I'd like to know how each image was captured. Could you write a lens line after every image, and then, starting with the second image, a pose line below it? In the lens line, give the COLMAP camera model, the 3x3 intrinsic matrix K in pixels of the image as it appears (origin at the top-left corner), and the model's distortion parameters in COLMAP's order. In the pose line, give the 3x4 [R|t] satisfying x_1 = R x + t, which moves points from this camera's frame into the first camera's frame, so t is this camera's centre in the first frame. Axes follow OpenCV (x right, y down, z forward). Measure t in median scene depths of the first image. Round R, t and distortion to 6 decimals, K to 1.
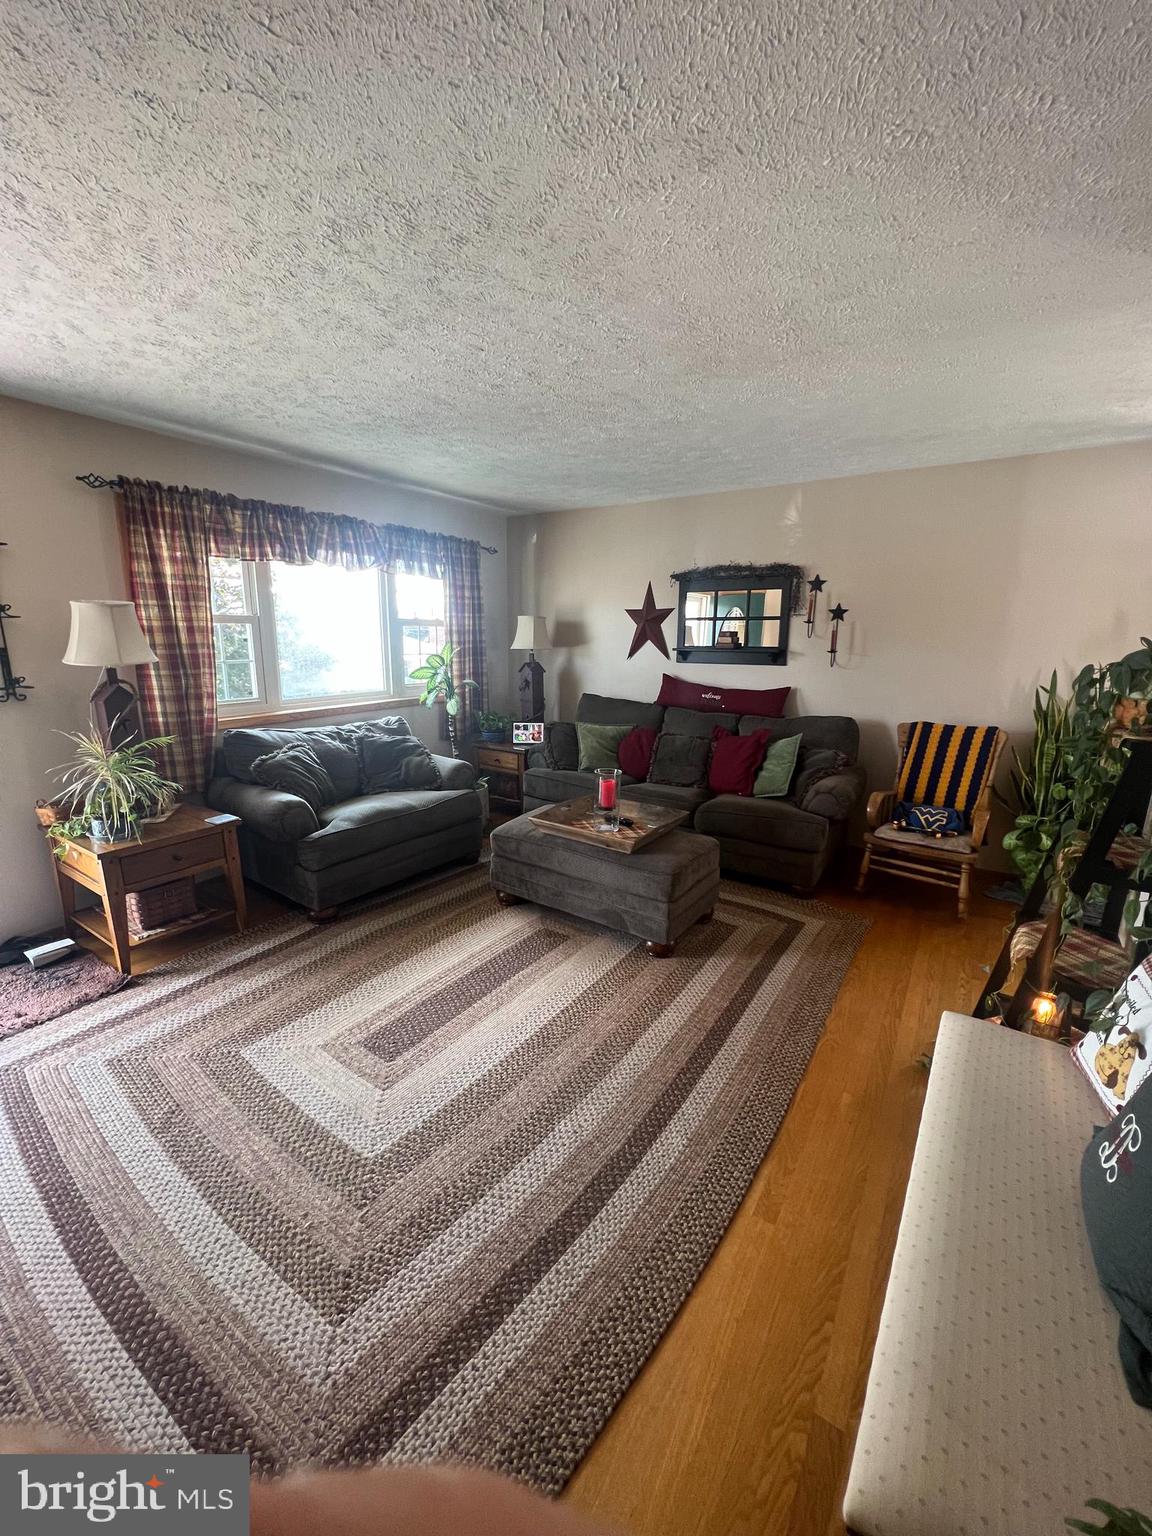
lens RADIAL K [[613.9, 0, 570.0], [0, 613.9, 769.2], [0, 0, 1]] dist [0.004164, 0.000162]
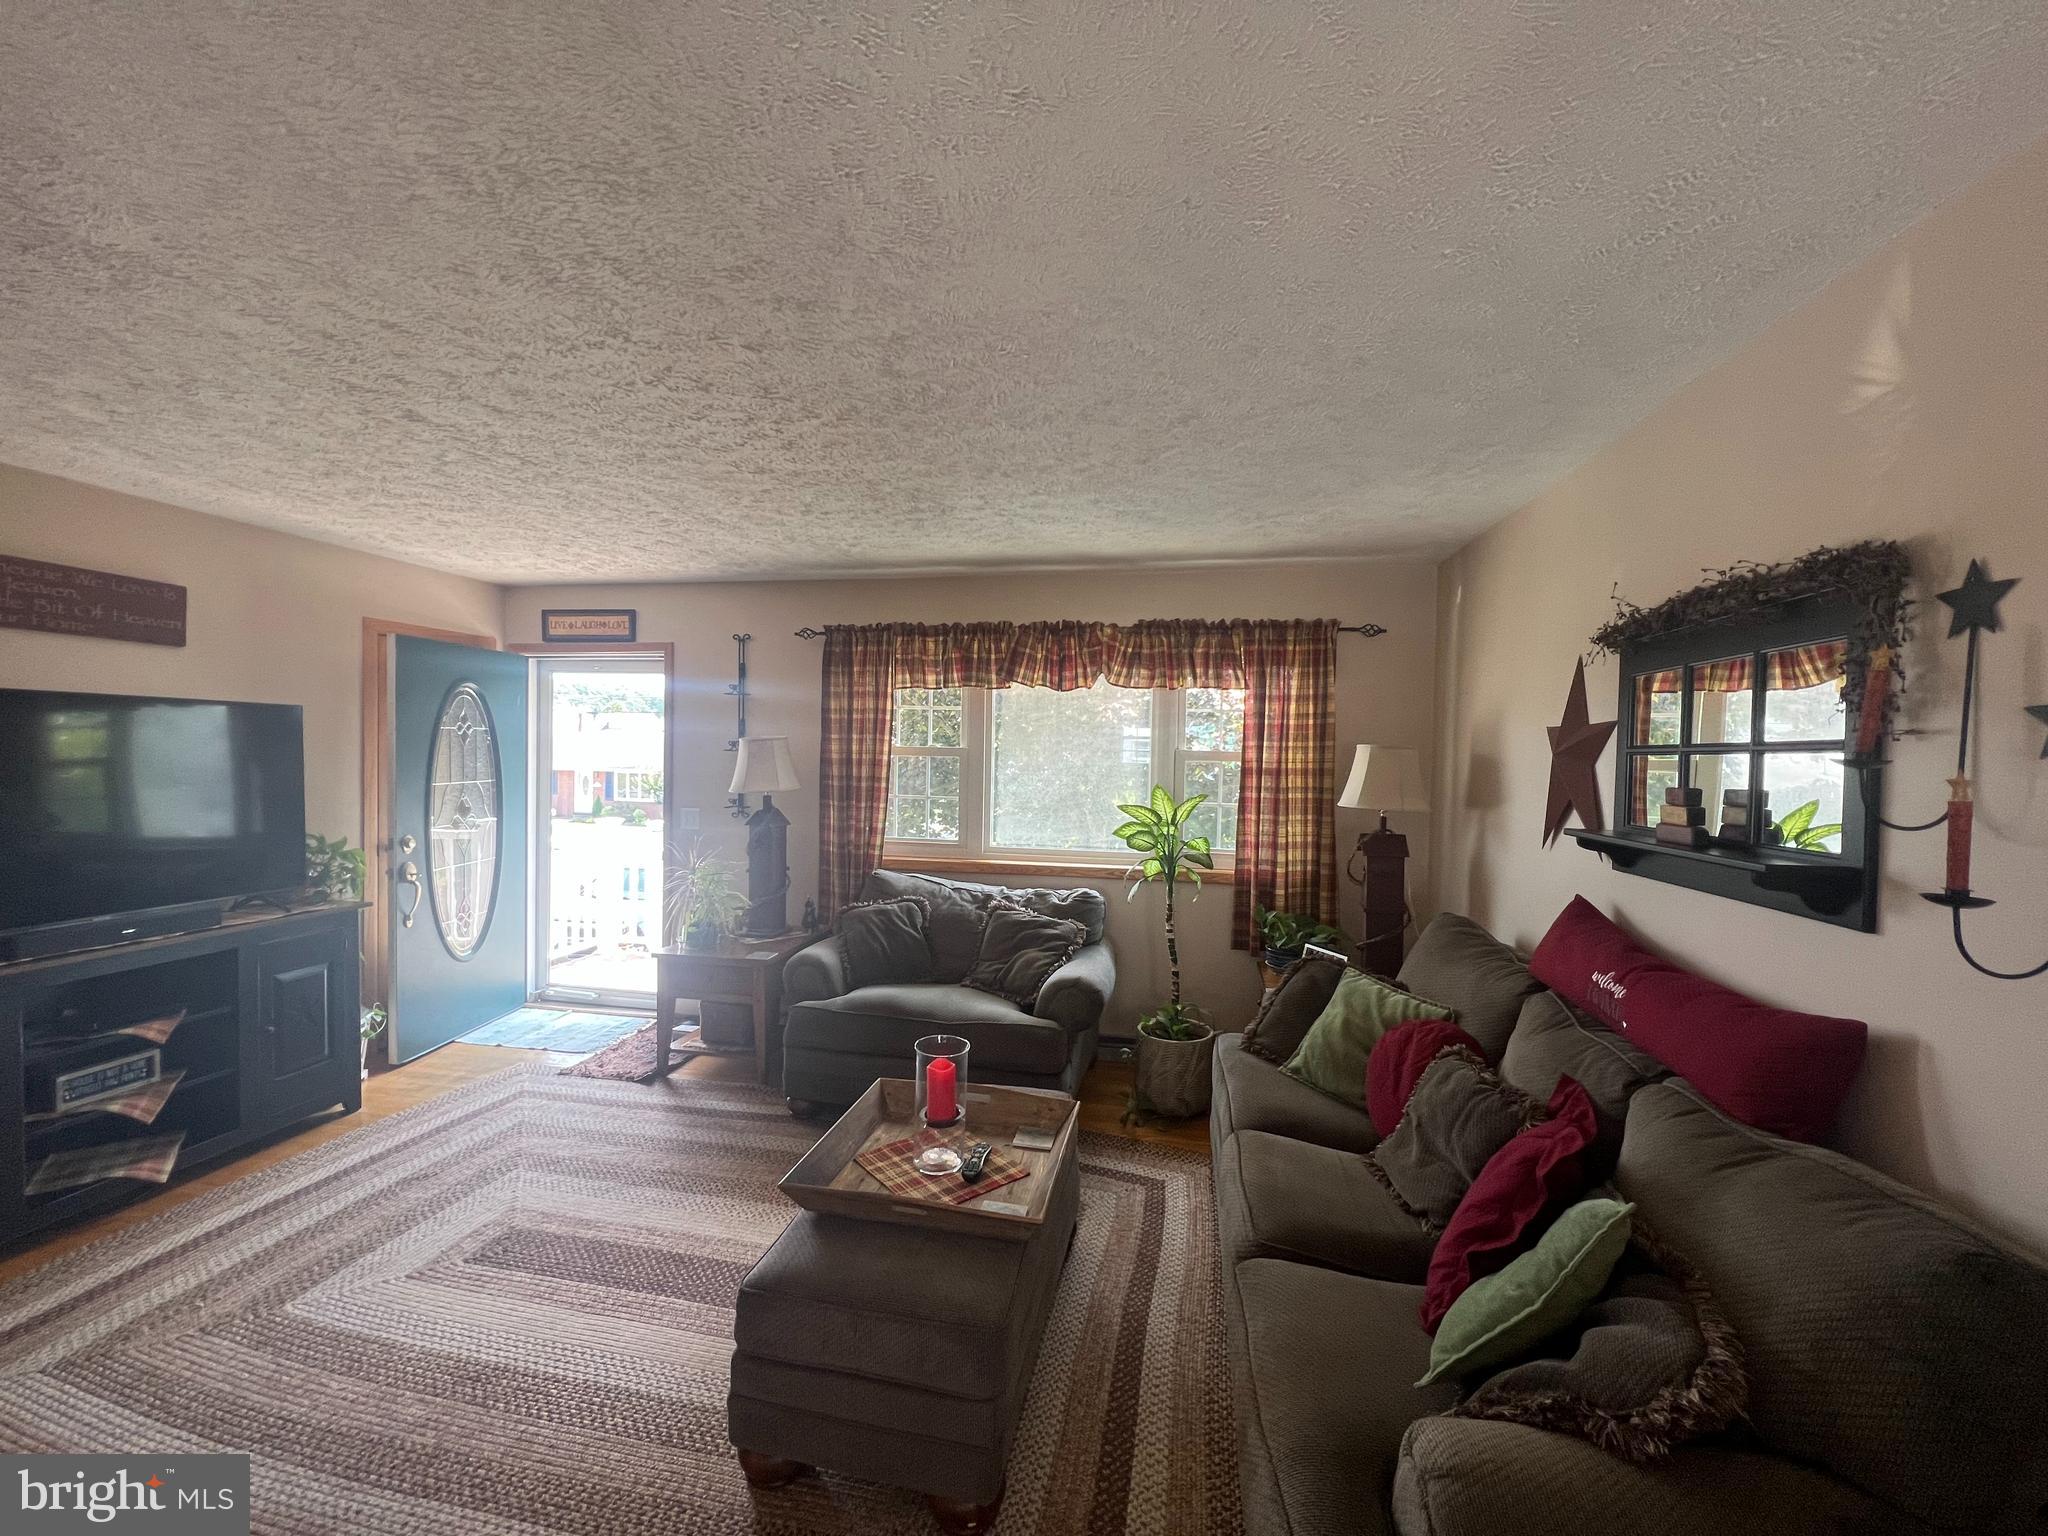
lens RADIAL K [[818.5, 0, 1020.1], [0, 818.5, 769.8], [0, 0, 1]] dist [0.004164, 0.000162]
pose [[0.389680, 0.019908, -0.920735, 0.612101], [-0.218920, 0.973111, -0.071612, -0.158200], [0.894552, 0.229474, 0.383561, 0.652575]]
